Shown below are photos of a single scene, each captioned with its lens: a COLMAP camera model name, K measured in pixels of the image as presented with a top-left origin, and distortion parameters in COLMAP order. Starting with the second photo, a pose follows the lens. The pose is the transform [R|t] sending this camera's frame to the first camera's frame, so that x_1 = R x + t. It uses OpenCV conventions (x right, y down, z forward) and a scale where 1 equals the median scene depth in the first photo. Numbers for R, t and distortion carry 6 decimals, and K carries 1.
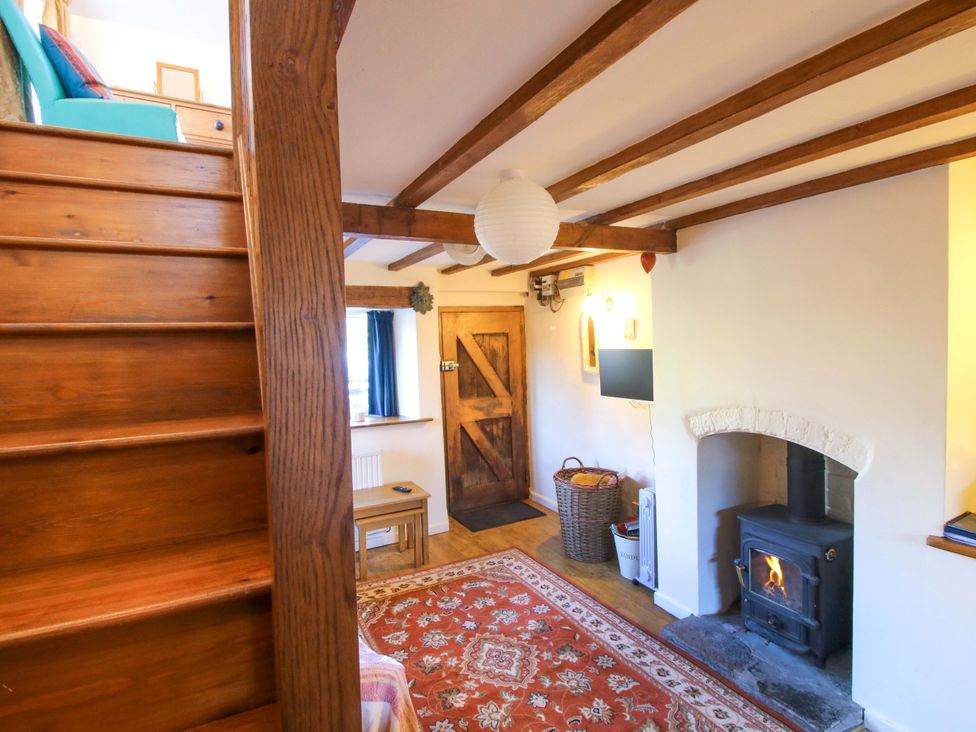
lens RADIAL K [[507.6, 0, 507.3], [0, 507.6, 354.7], [0, 0, 1]] dist [-0.001505, -0.013104]
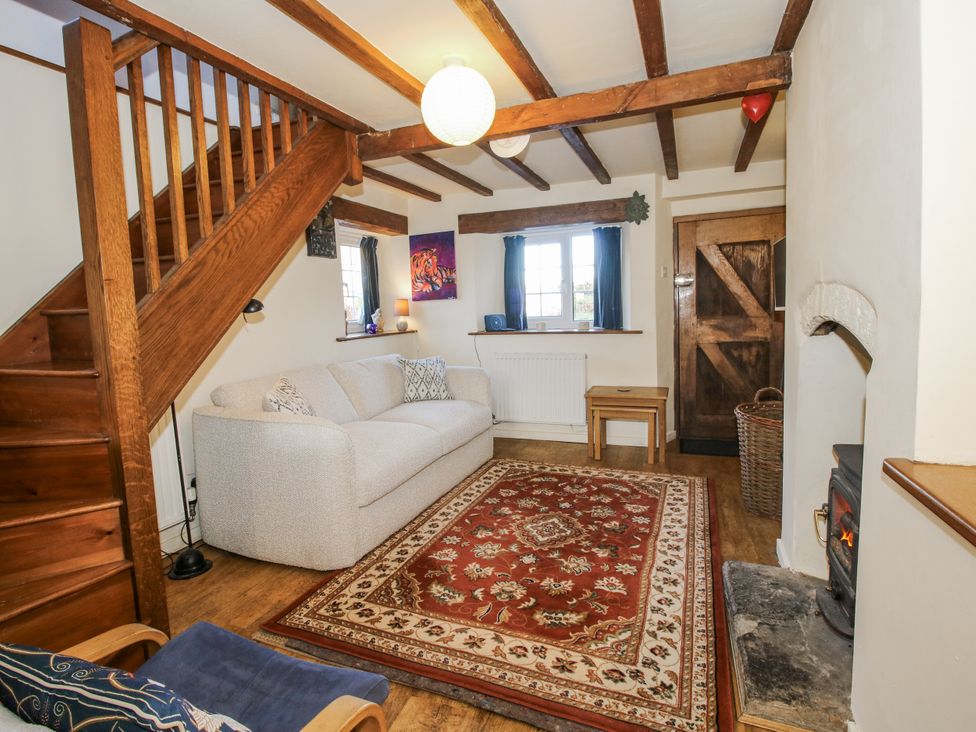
lens RADIAL K [[507.6, 0, 479.3], [0, 507.6, 341.0], [0, 0, 1]] dist [-0.001505, -0.013104]
pose [[0.630255, 0.061826, -0.773923, 0.387395], [-0.007029, 0.997238, 0.073941, 0.069559], [0.776357, -0.041162, 0.628948, 0.127197]]
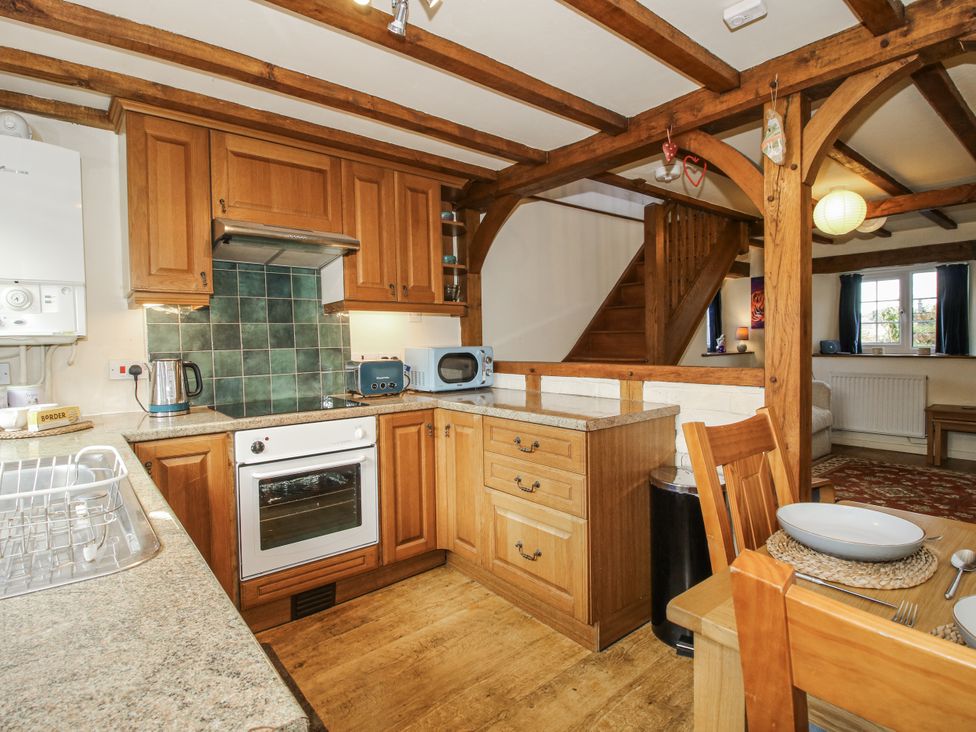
lens RADIAL K [[507.6, 0, 489.7], [0, 507.6, 362.7], [0, 0, 1]] dist [-0.001505, -0.013104]
pose [[0.214906, 0.068580, -0.974224, 0.638779], [-0.021085, 0.997625, 0.065576, 0.082261], [0.976407, 0.006449, 0.215841, -0.281129]]
